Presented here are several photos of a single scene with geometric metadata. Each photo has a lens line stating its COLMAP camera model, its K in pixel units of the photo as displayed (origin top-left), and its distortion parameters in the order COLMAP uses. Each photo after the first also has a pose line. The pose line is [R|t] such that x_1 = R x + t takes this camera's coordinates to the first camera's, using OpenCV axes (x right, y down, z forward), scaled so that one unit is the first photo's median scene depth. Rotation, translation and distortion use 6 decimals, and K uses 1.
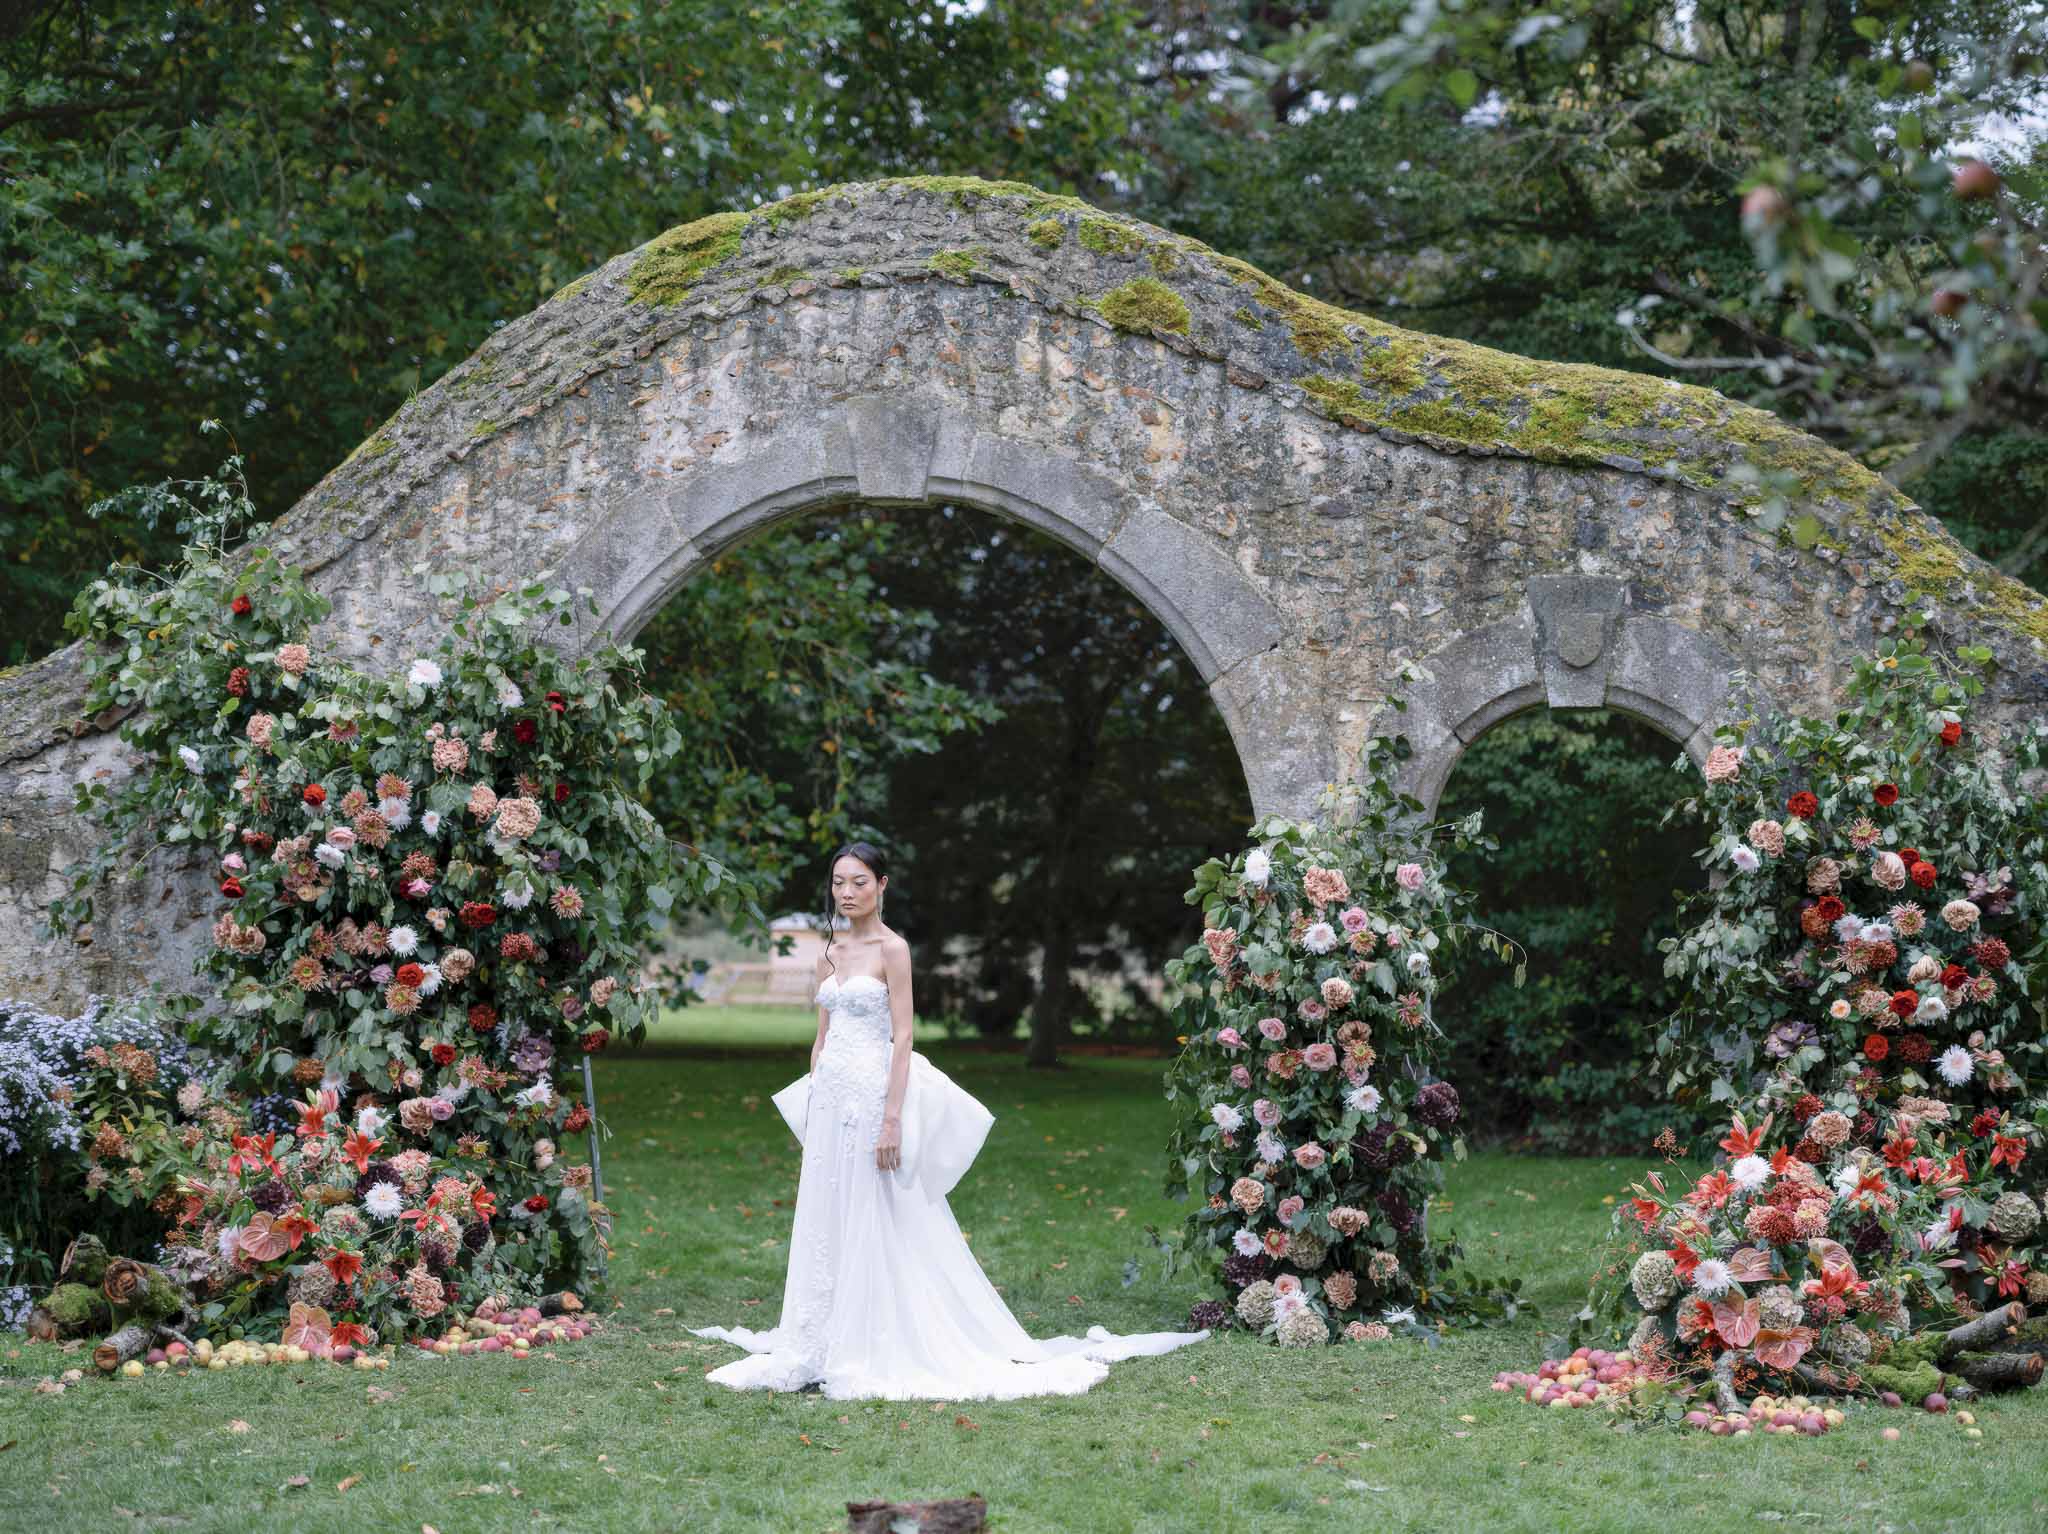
lens RADIAL K [[3801.4, 0, 1024.0], [0, 3801.4, 767.0], [0, 0, 1]] dist [0.035534, -0.300029]
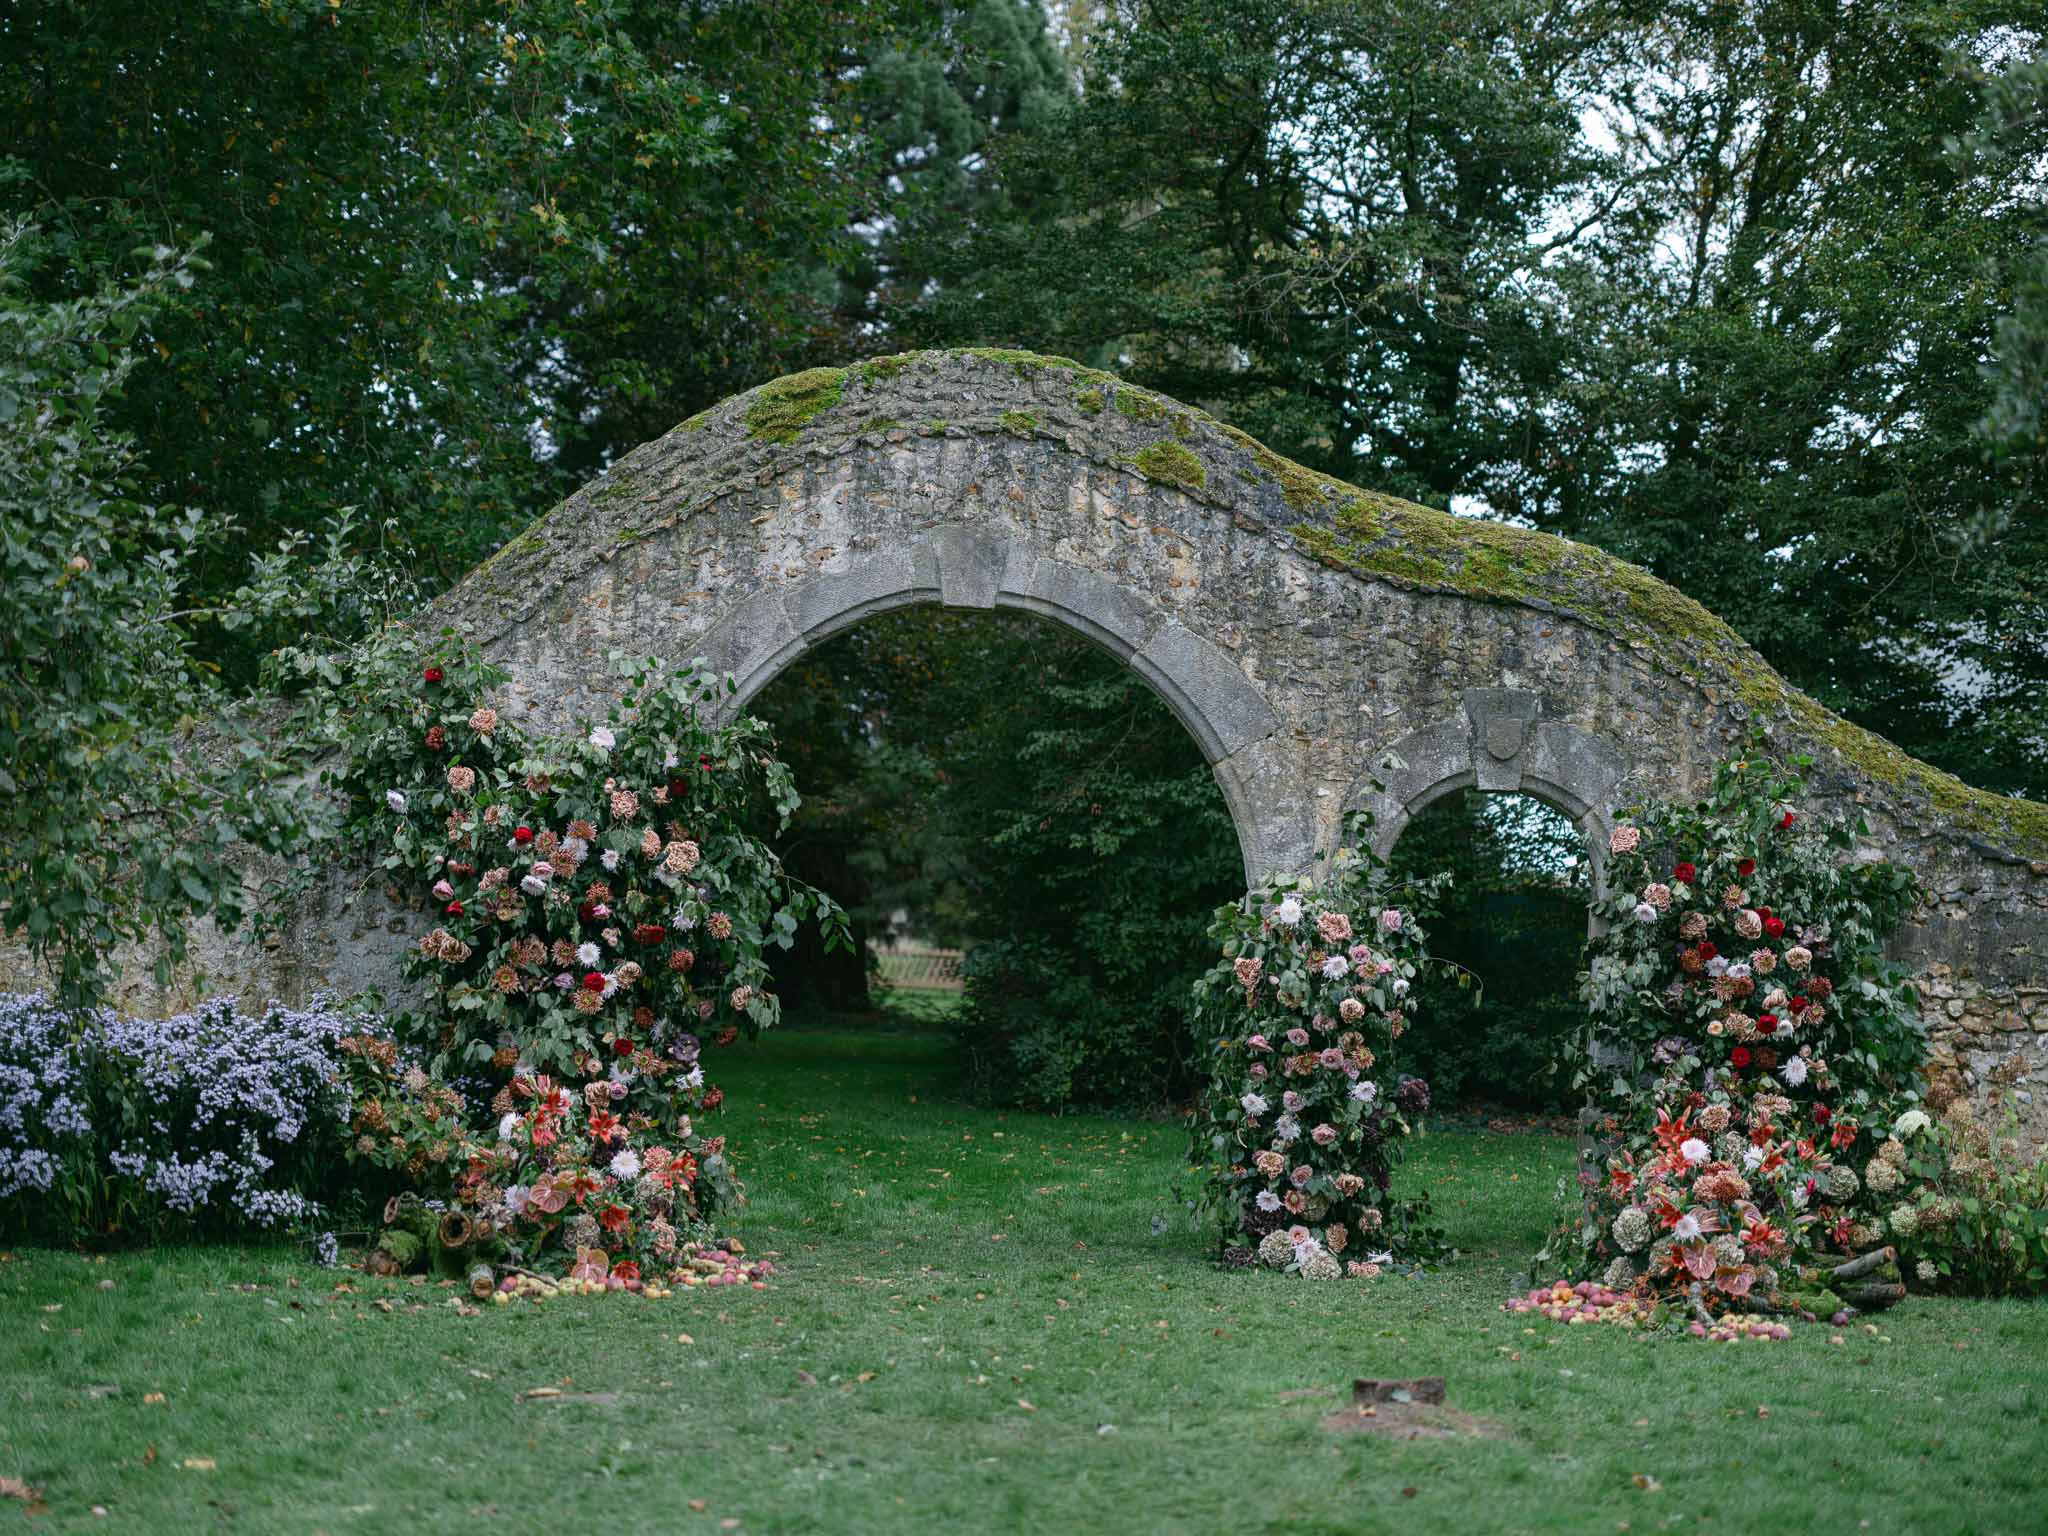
lens RADIAL K [[3801.4, 0, 1024.0], [0, 3801.4, 768.0], [0, 0, 1]] dist [0.035534, -0.300029]
pose [[0.979579, 0.026527, 0.199303, -0.272467], [-0.029137, 0.999524, 0.010172, -0.031752], [-0.198939, -0.015772, 0.979885, -0.240808]]
